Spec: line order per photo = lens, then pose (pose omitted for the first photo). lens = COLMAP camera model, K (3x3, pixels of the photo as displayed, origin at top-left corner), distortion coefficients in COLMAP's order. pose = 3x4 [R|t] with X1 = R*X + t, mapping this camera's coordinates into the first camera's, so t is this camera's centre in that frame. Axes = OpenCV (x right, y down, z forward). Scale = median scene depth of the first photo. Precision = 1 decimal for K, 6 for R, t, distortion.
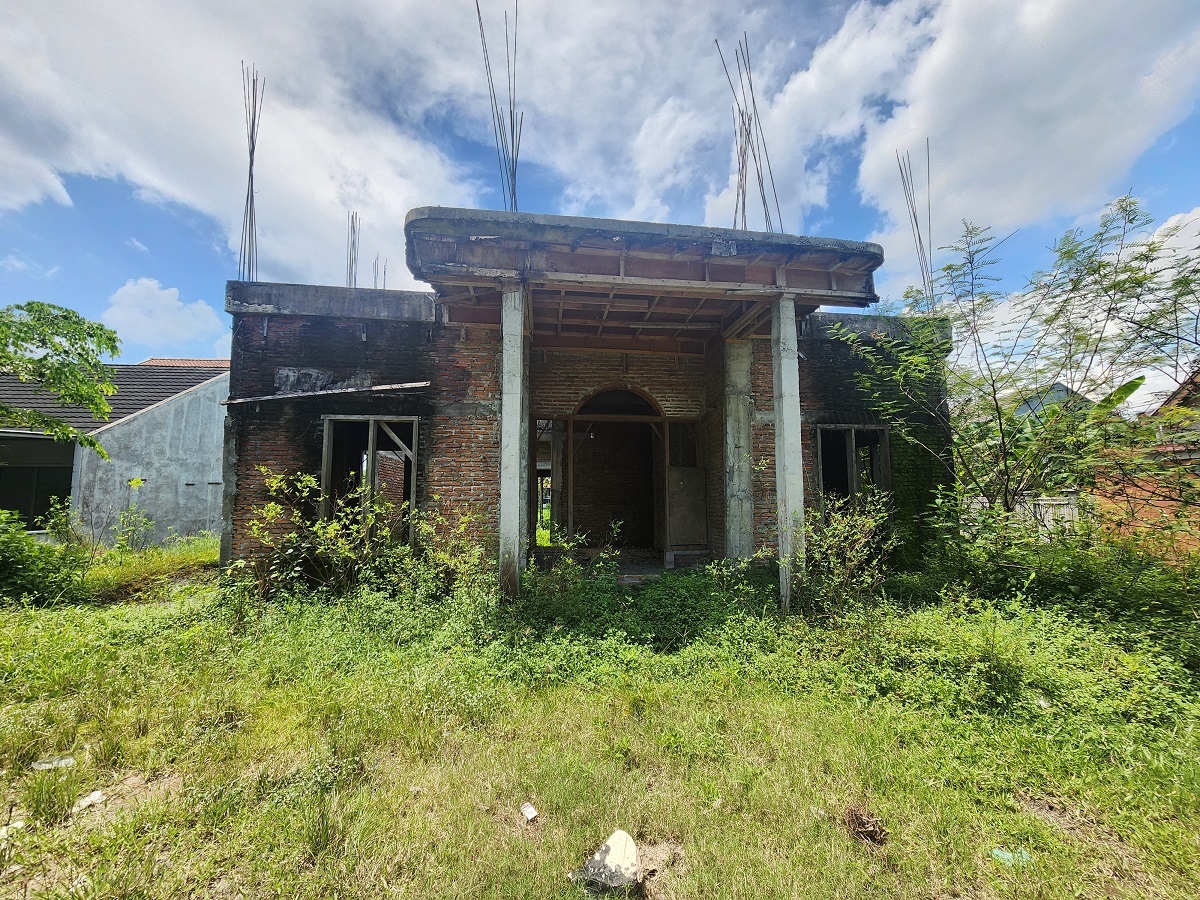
lens RADIAL K [[483.6, 0, 597.9], [0, 483.6, 458.4], [0, 0, 1]] dist [-0.019289, -0.000248]
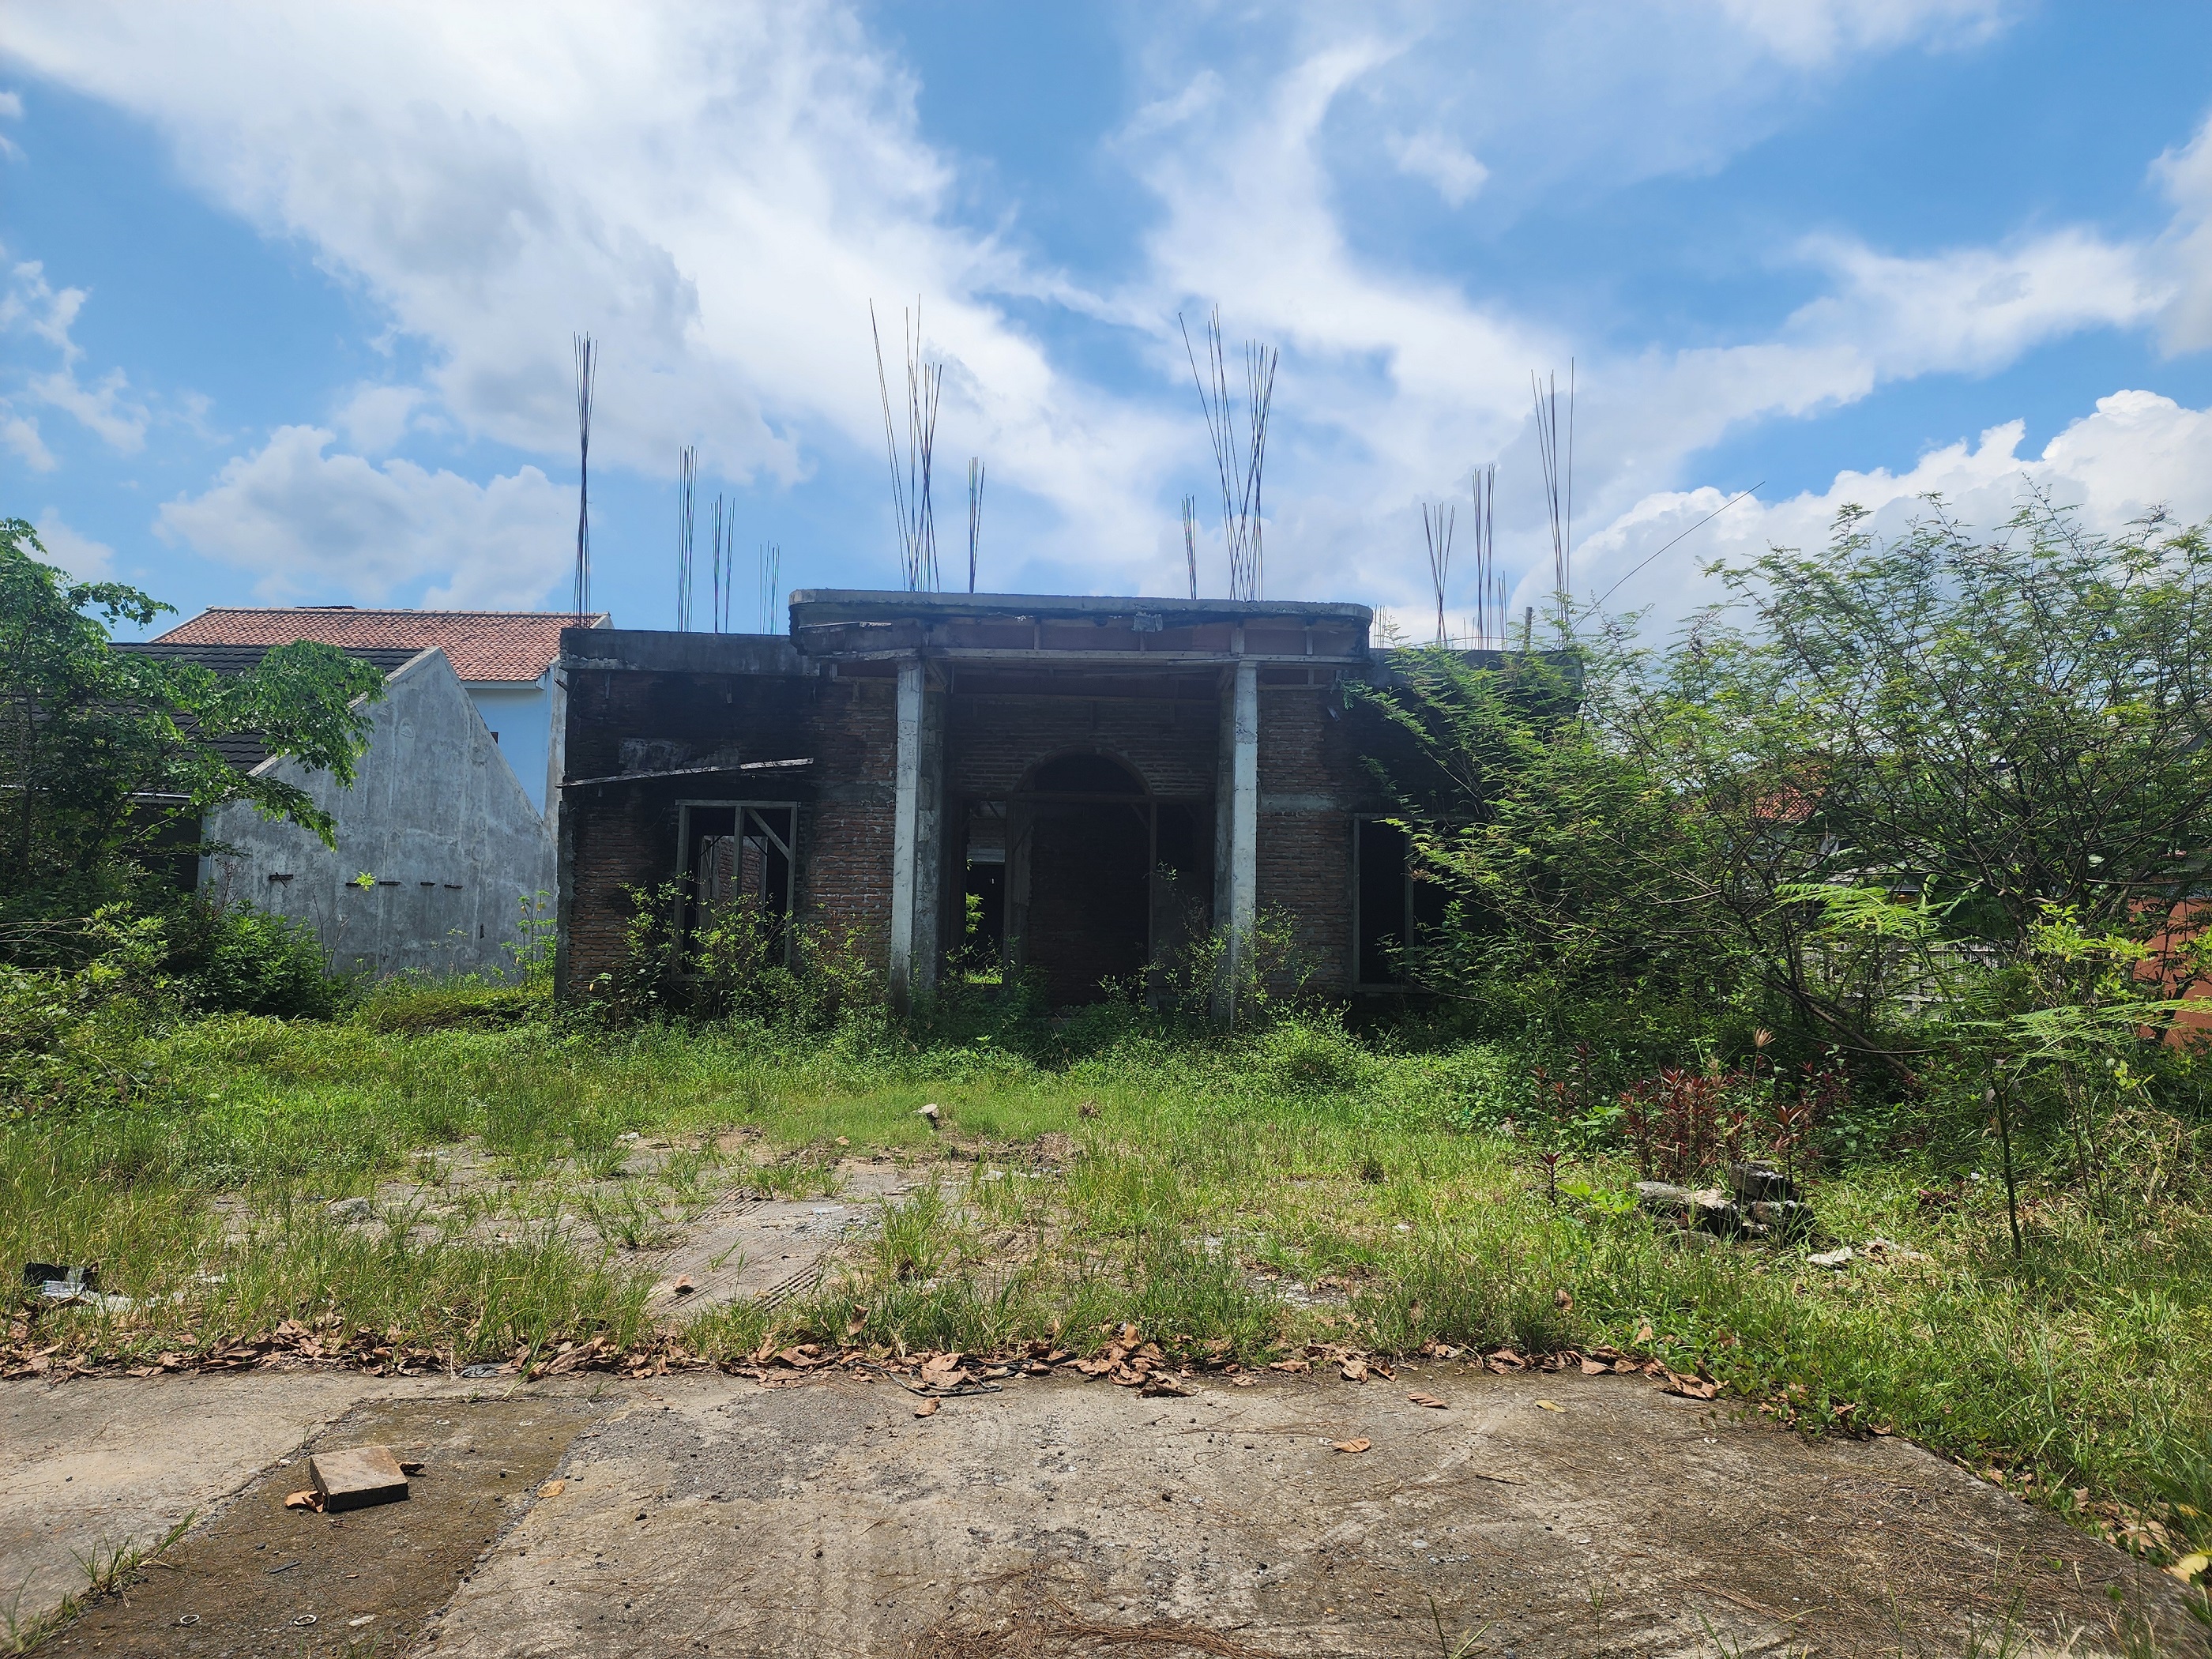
lens RADIAL K [[1469.1, 0, 1119.2], [0, 1469.1, 810.9], [0, 0, 1]] dist [0.027999, -0.001579]
pose [[0.993760, 0.010351, -0.111061, 0.404946], [-0.010938, 0.999929, -0.004677, -0.069443], [0.111005, 0.005863, 0.993803, -1.296311]]
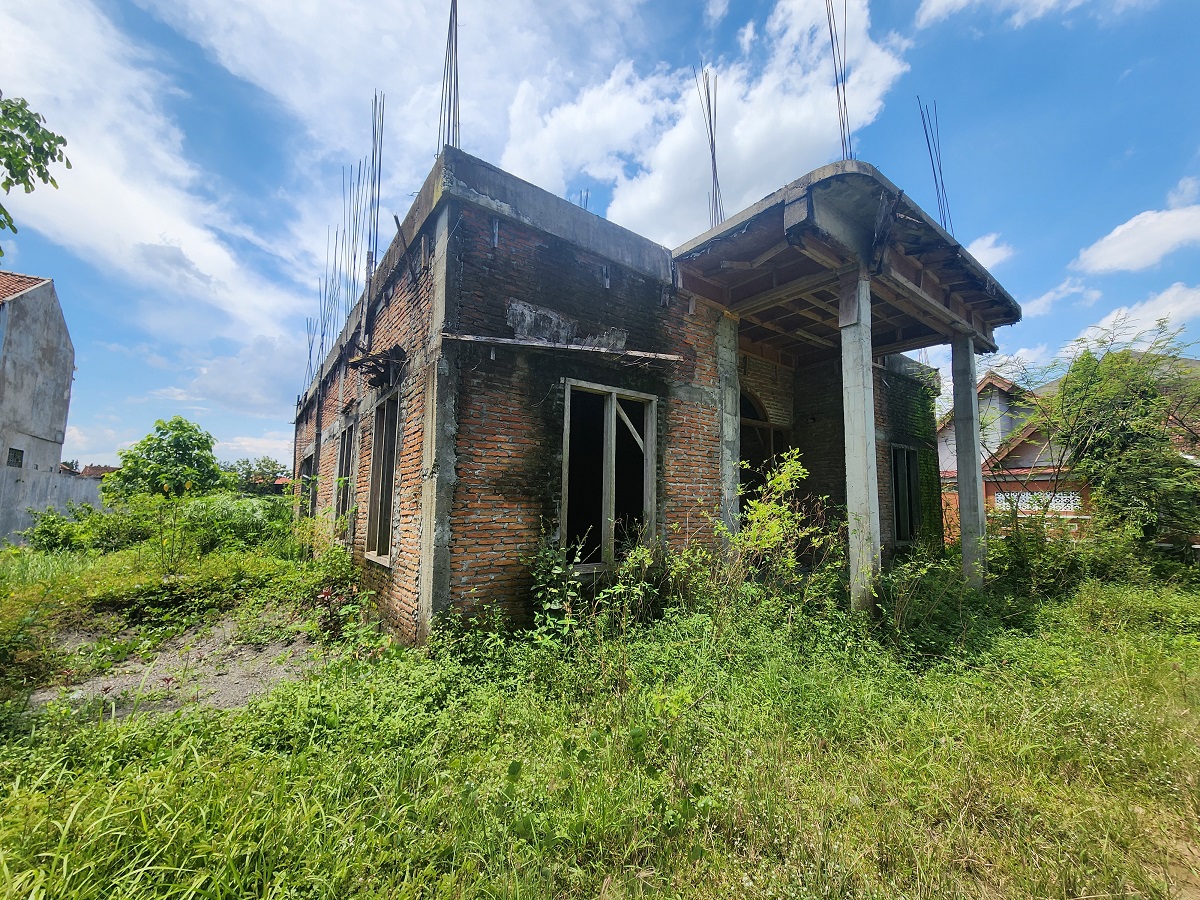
lens RADIAL K [[483.6, 0, 581.0], [0, 483.6, 462.3], [0, 0, 1]] dist [-0.019289, -0.000248]
pose [[0.885969, 0.059043, 0.459970, -0.874103], [-0.061420, 0.998064, -0.009811, 0.041386], [-0.459659, -0.019559, 0.887880, 0.342523]]
